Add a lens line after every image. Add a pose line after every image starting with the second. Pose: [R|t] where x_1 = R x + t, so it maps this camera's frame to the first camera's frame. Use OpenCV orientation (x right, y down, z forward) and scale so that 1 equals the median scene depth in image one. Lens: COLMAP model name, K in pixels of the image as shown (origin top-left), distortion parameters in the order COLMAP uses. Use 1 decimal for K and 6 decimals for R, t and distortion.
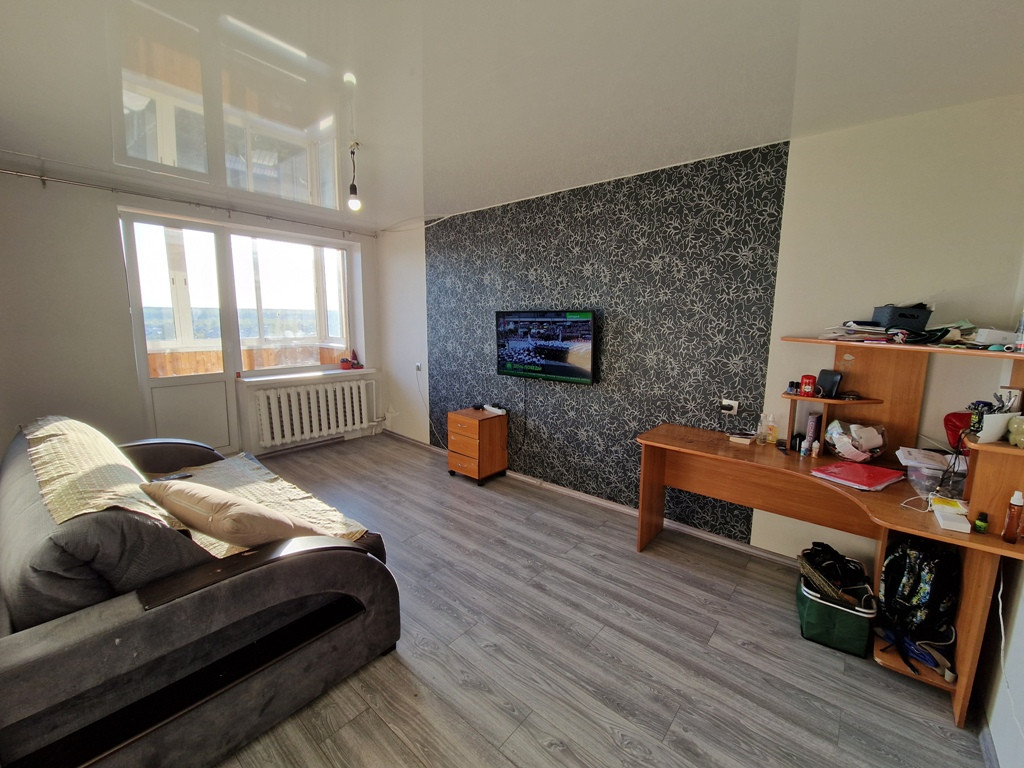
lens RADIAL K [[417.8, 0, 512.1], [0, 417.8, 385.7], [0, 0, 1]] dist [0.013002, -0.009327]
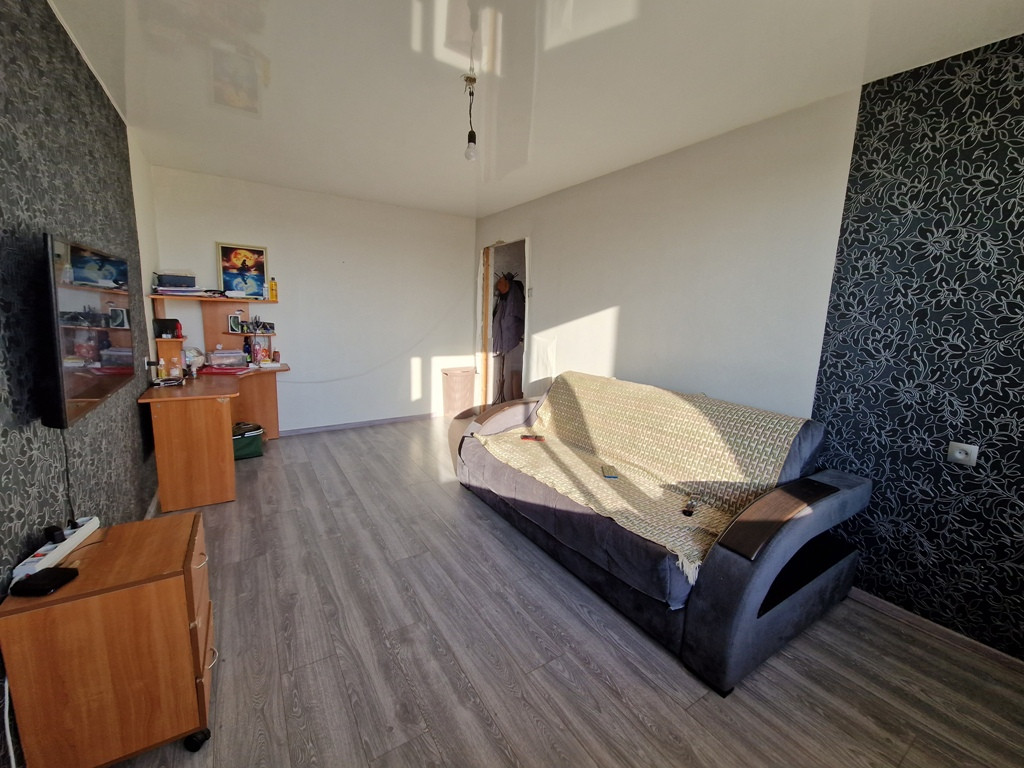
lens RADIAL K [[418.0, 0, 512.5], [0, 418.0, 385.2], [0, 0, 1]] dist [0.009098, -0.007475]
pose [[-0.955666, -0.091909, 0.279742, -0.664379], [0.004429, 0.945444, 0.325756, -0.235598], [-0.294420, 0.312553, -0.903121, 1.693484]]
